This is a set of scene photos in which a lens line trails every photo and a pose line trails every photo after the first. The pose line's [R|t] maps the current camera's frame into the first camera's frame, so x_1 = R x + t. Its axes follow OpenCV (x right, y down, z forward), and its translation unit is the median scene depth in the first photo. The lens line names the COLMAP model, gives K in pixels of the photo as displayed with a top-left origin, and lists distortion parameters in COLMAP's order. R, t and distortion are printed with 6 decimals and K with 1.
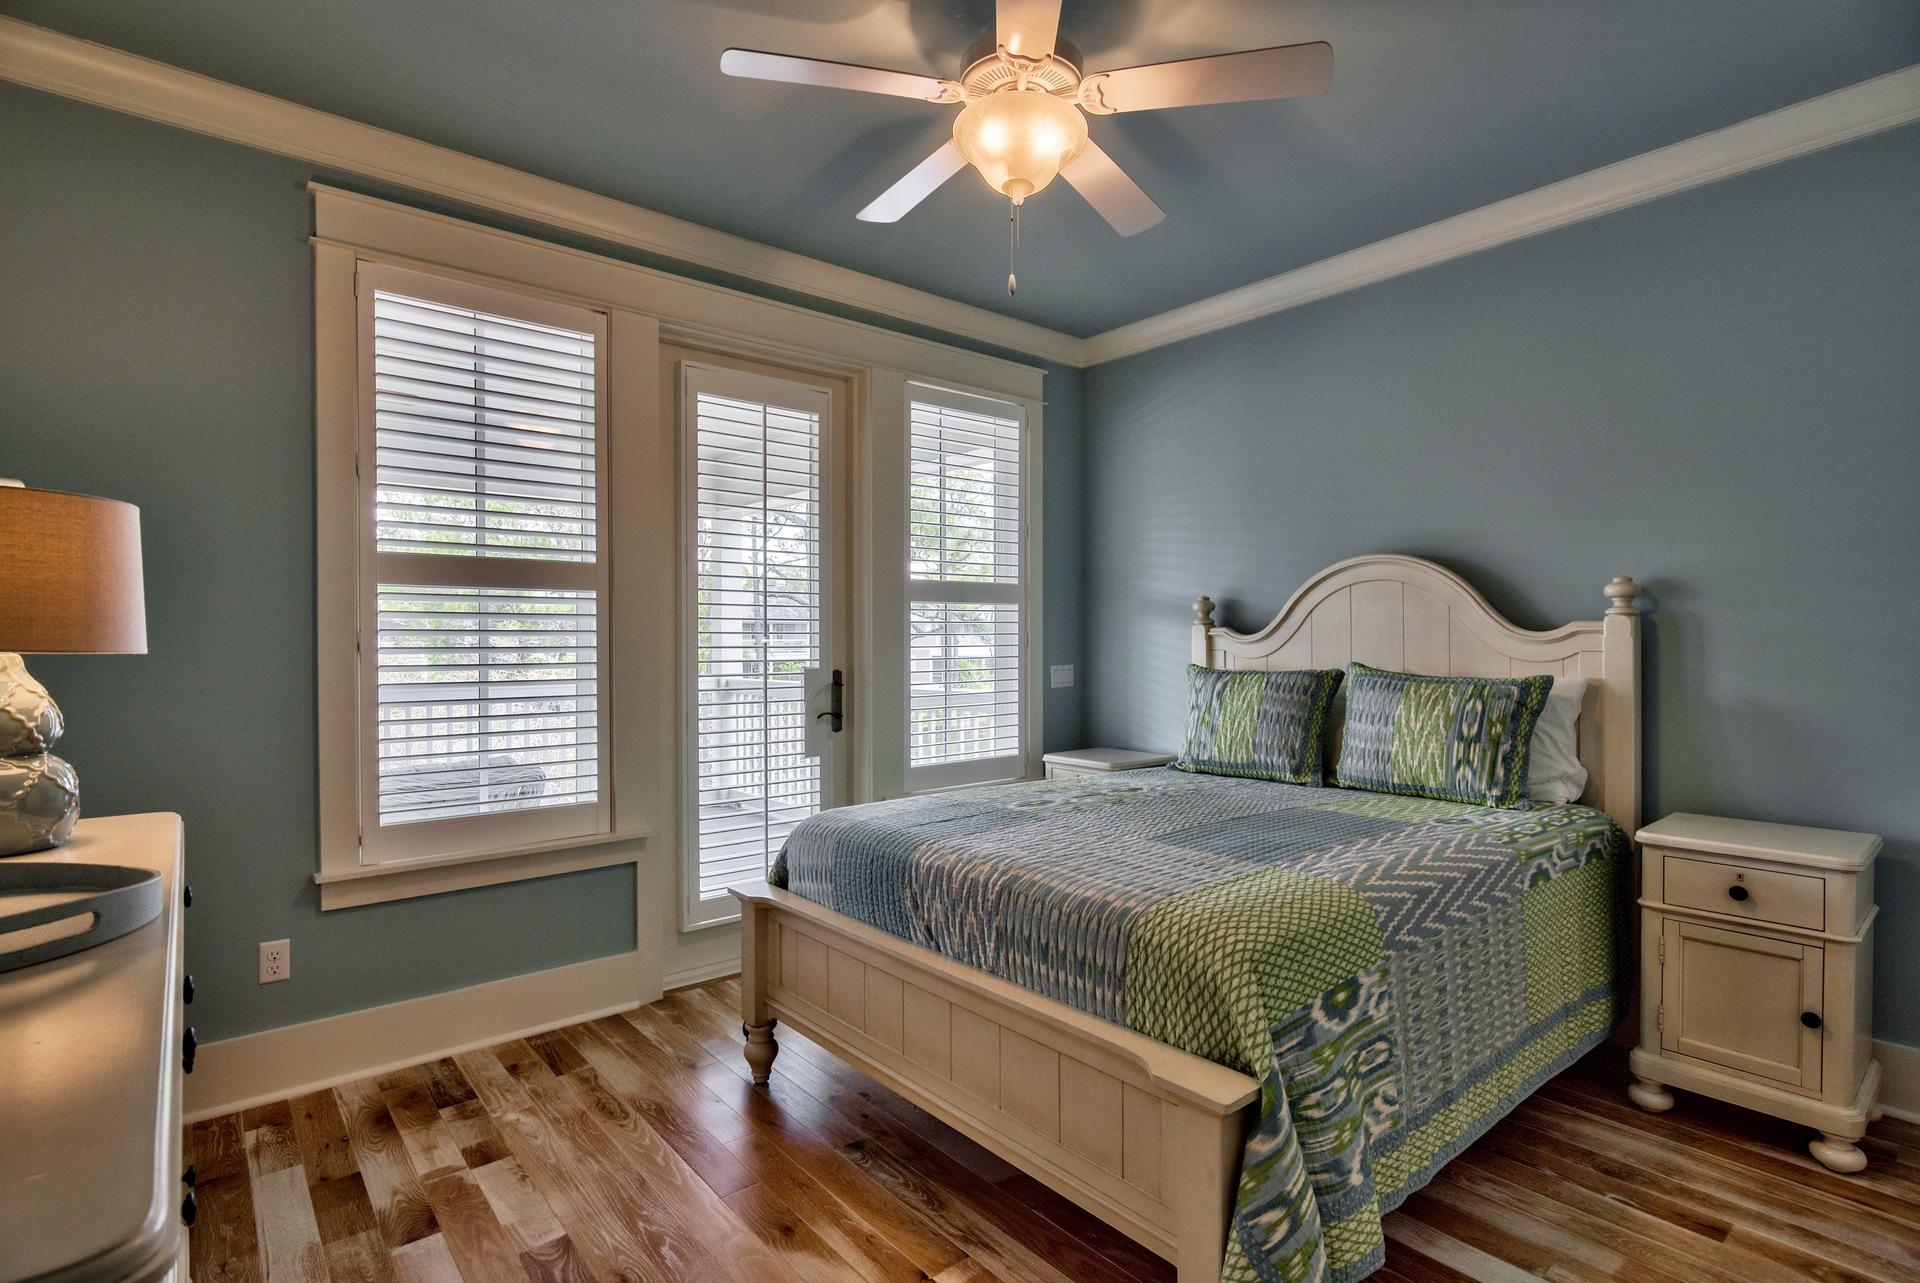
lens RADIAL K [[940.6, 0, 952.5], [0, 940.6, 655.5], [0, 0, 1]] dist [0.002521, 0.001120]
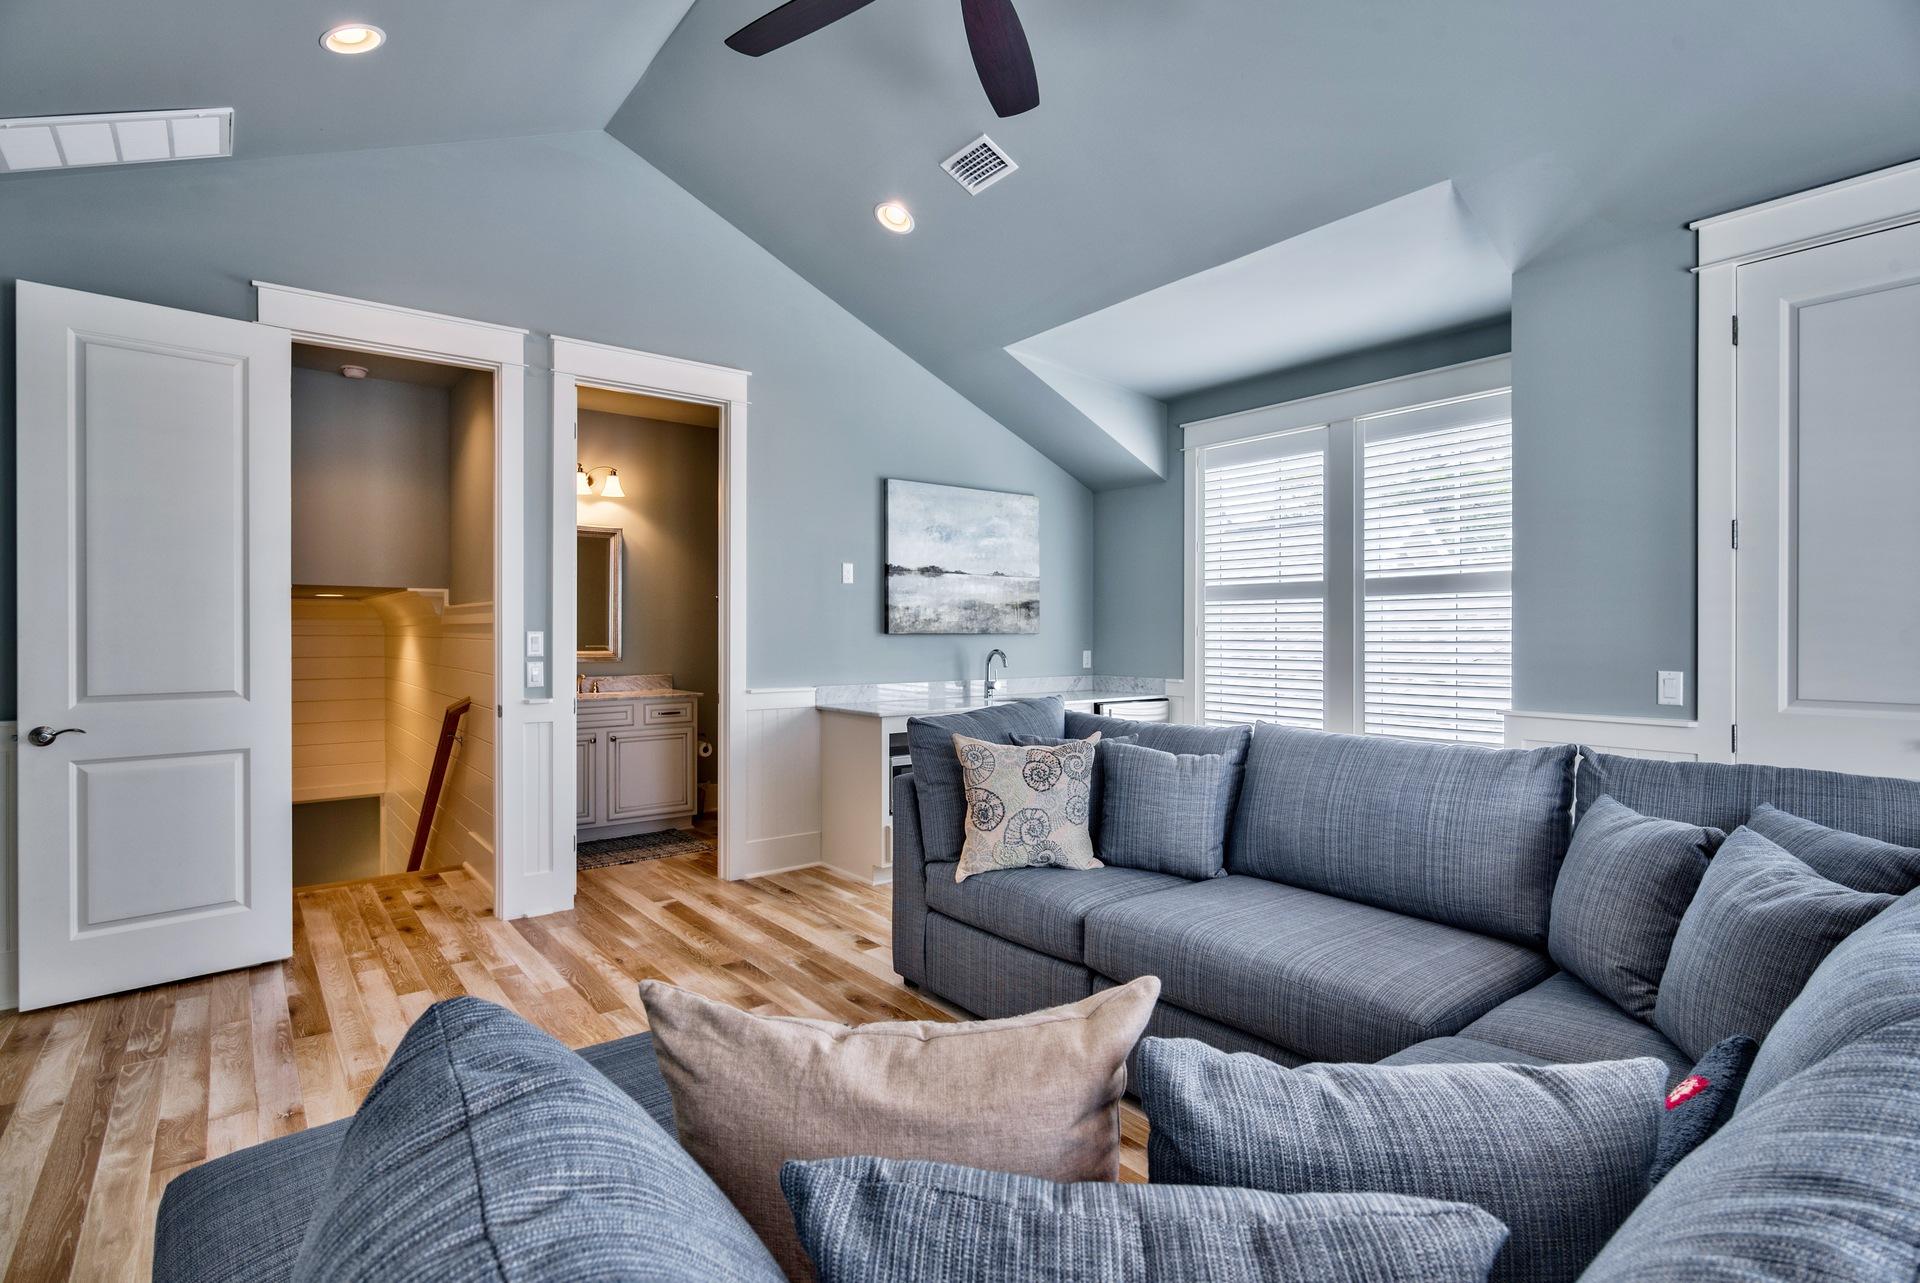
lens RADIAL K [[915.1, 0, 993.3], [0, 915.1, 636.3], [0, 0, 1]] dist [0.001019, 0.000227]
pose [[0.000019, -0.006487, -0.999979, 1.256002], [-0.011878, 0.999908, -0.006487, 0.018050], [0.999929, 0.011878, -0.000058, 0.446139]]
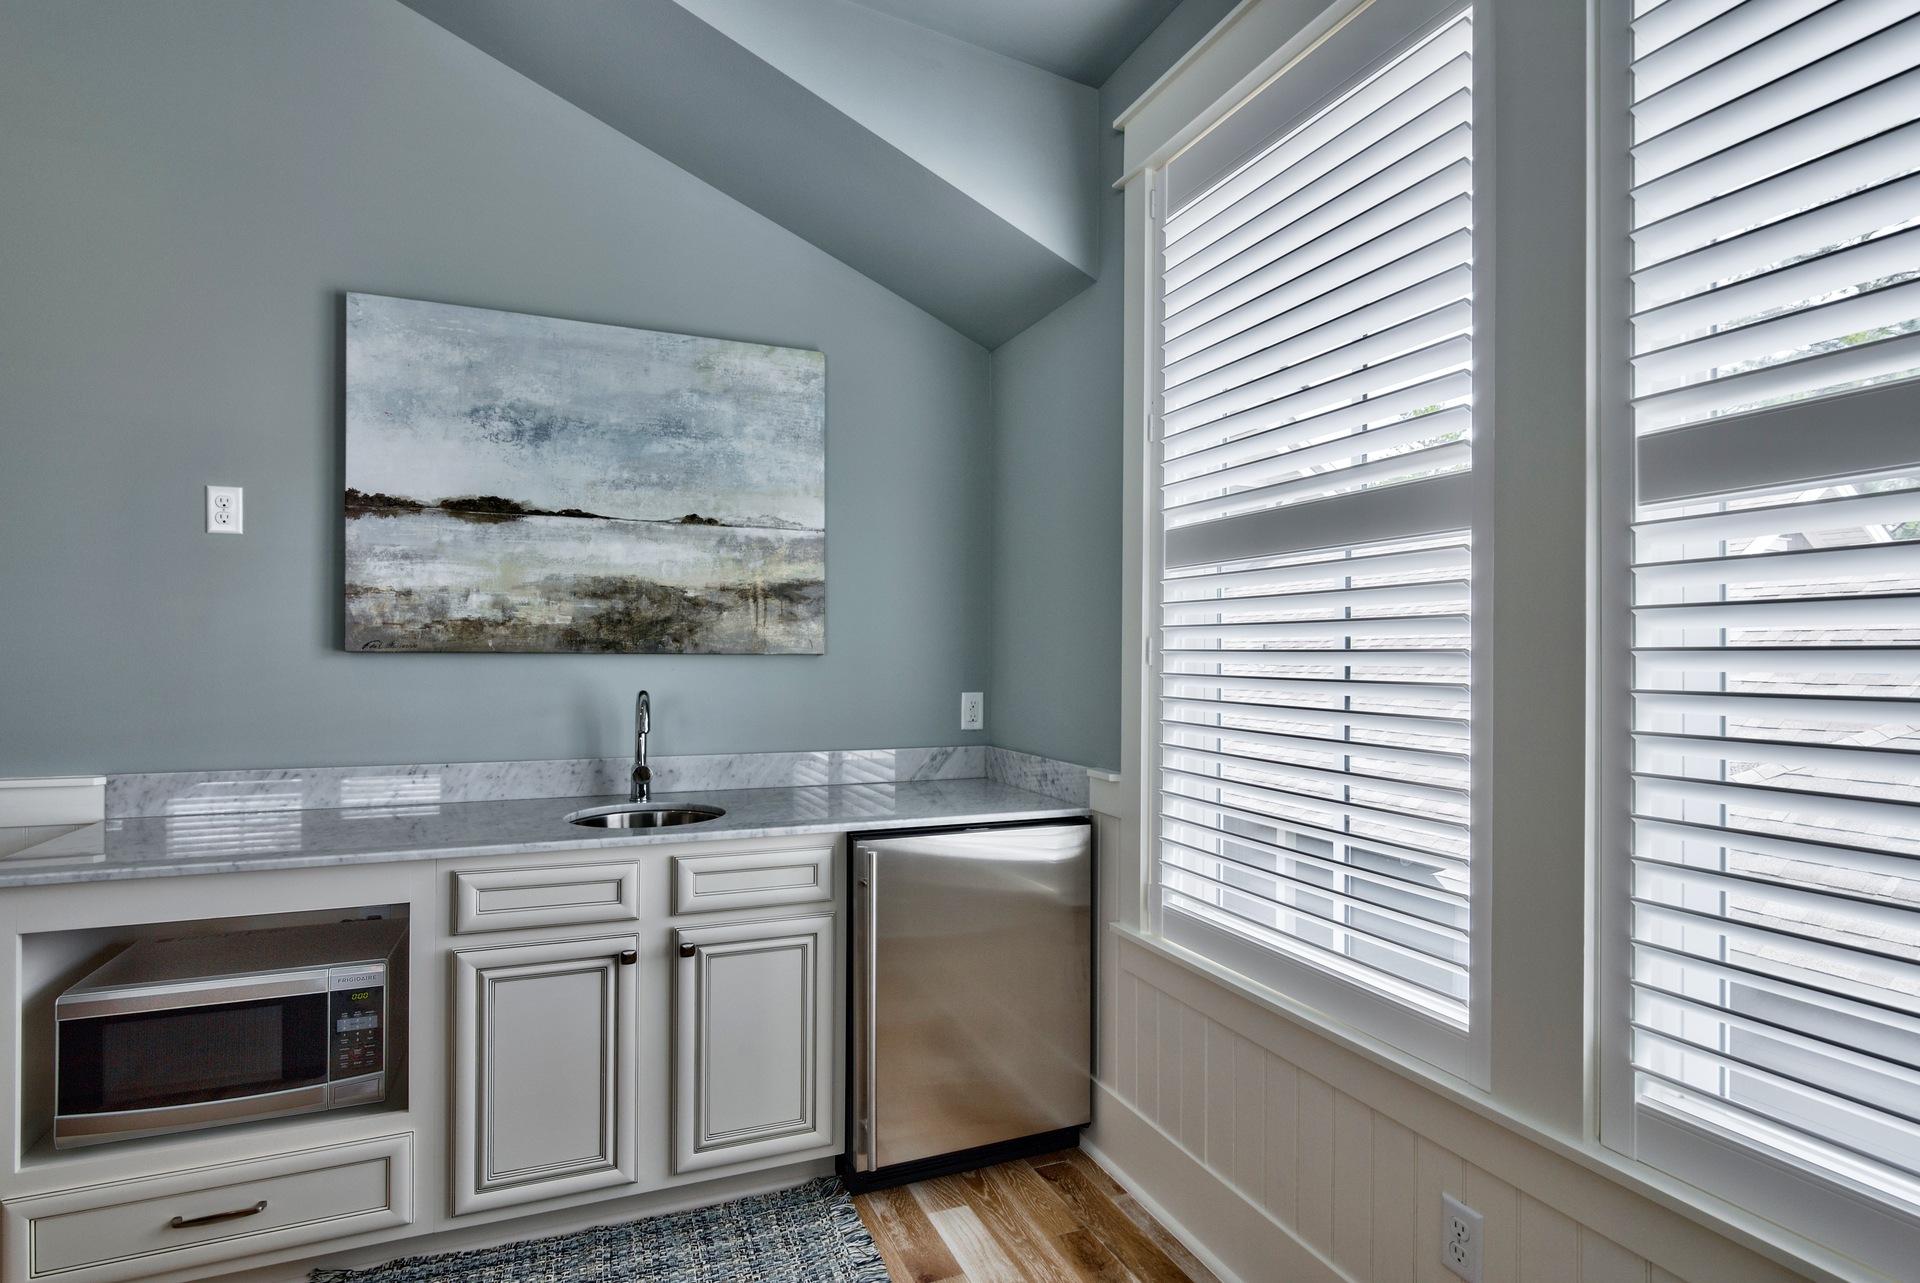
lens RADIAL K [[940.6, 0, 952.5], [0, 940.6, 655.5], [0, 0, 1]] dist [0.002521, 0.001120]
pose [[-0.313182, -0.013205, -0.949601, 0.165396], [-0.018423, 0.999800, -0.007827, 0.005173], [0.949515, 0.015043, -0.313362, 0.930200]]
